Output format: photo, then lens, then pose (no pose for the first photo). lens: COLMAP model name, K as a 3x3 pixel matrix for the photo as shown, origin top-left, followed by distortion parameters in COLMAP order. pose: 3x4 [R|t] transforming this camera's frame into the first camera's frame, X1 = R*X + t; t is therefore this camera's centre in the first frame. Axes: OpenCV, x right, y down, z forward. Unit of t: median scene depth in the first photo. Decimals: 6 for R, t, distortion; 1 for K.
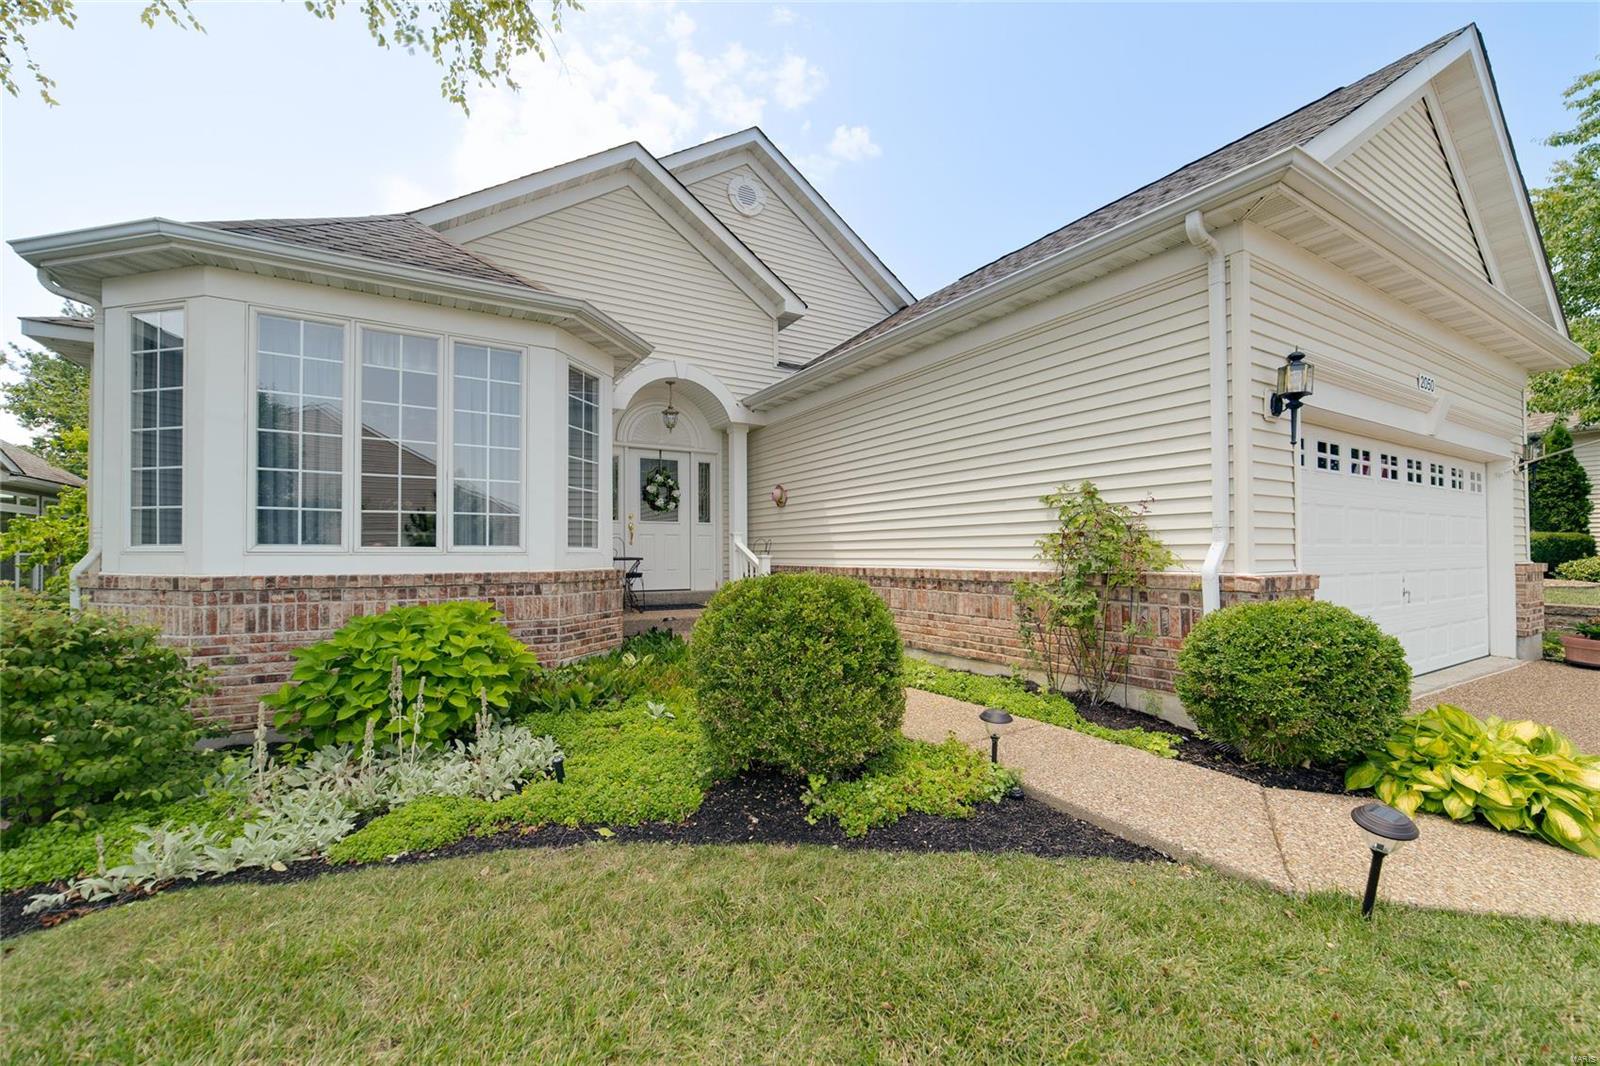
lens RADIAL K [[684.5, 0, 851.6], [0, 684.5, 553.5], [0, 0, 1]] dist [0.001088, 0.001894]
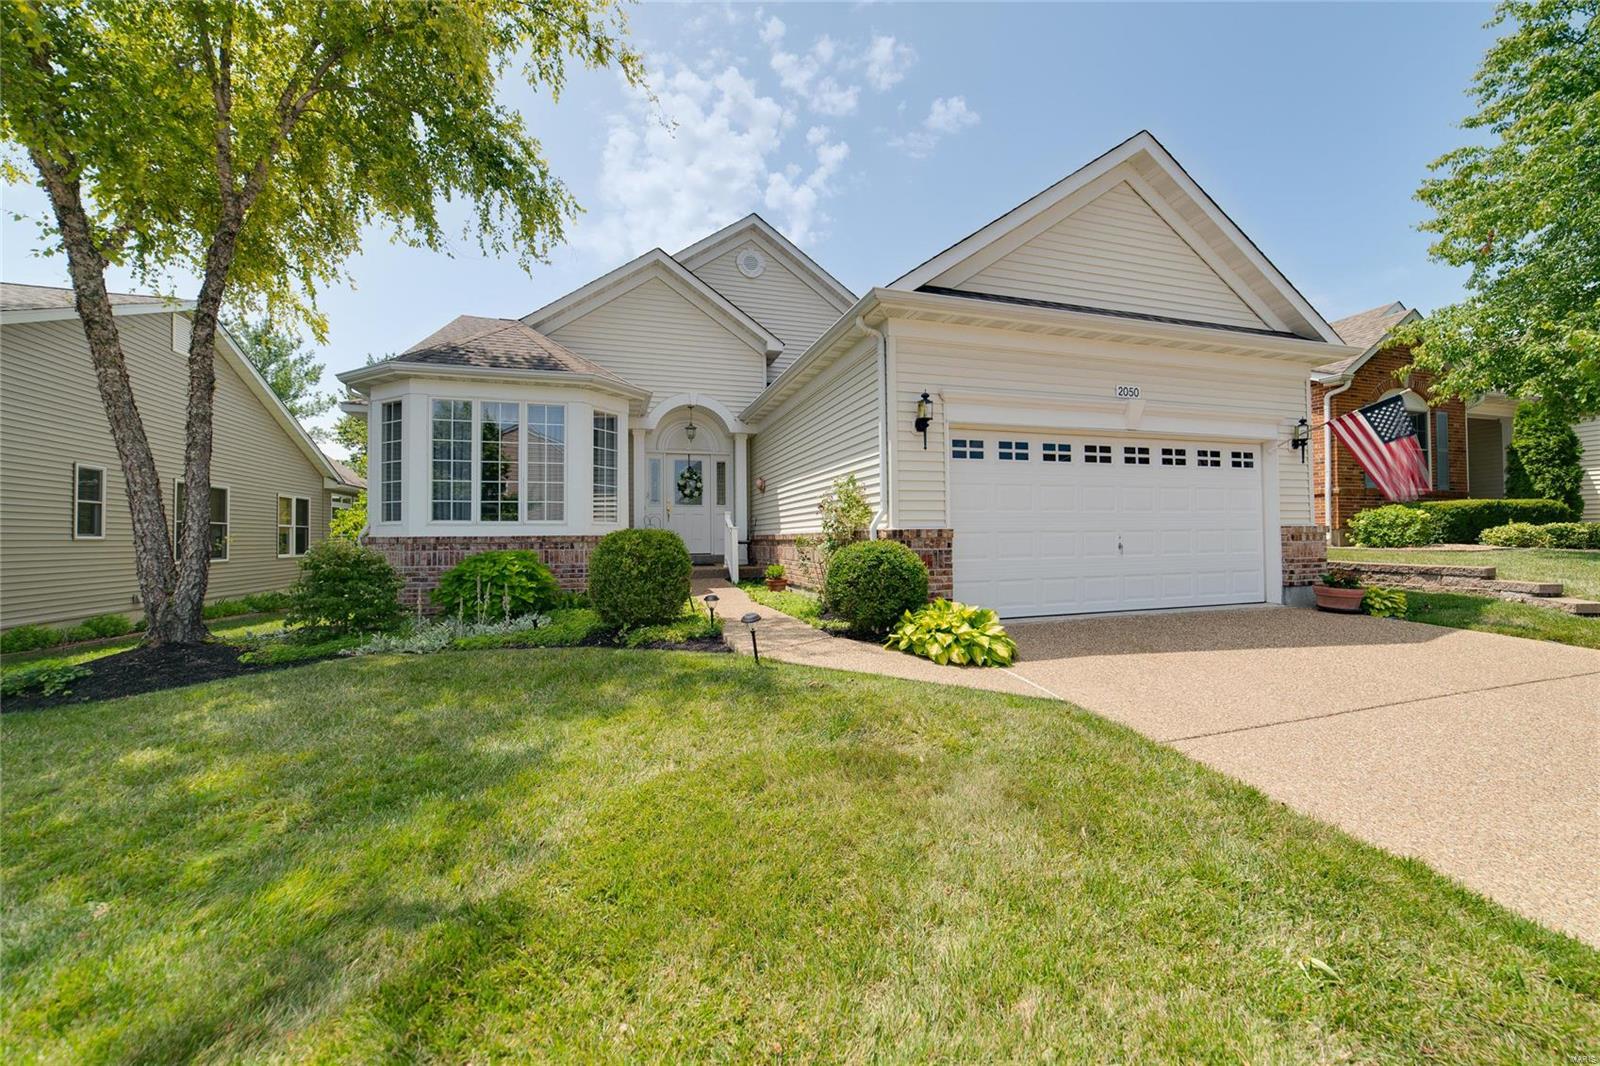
lens RADIAL K [[684.5, 0, 801.1], [0, 684.5, 533.6], [0, 0, 1]] dist [0.001088, 0.001894]
pose [[0.957835, -0.006731, -0.287239, 0.561547], [0.005161, 0.999967, -0.006223, 0.034859], [0.287272, 0.004478, 0.957839, -0.451202]]
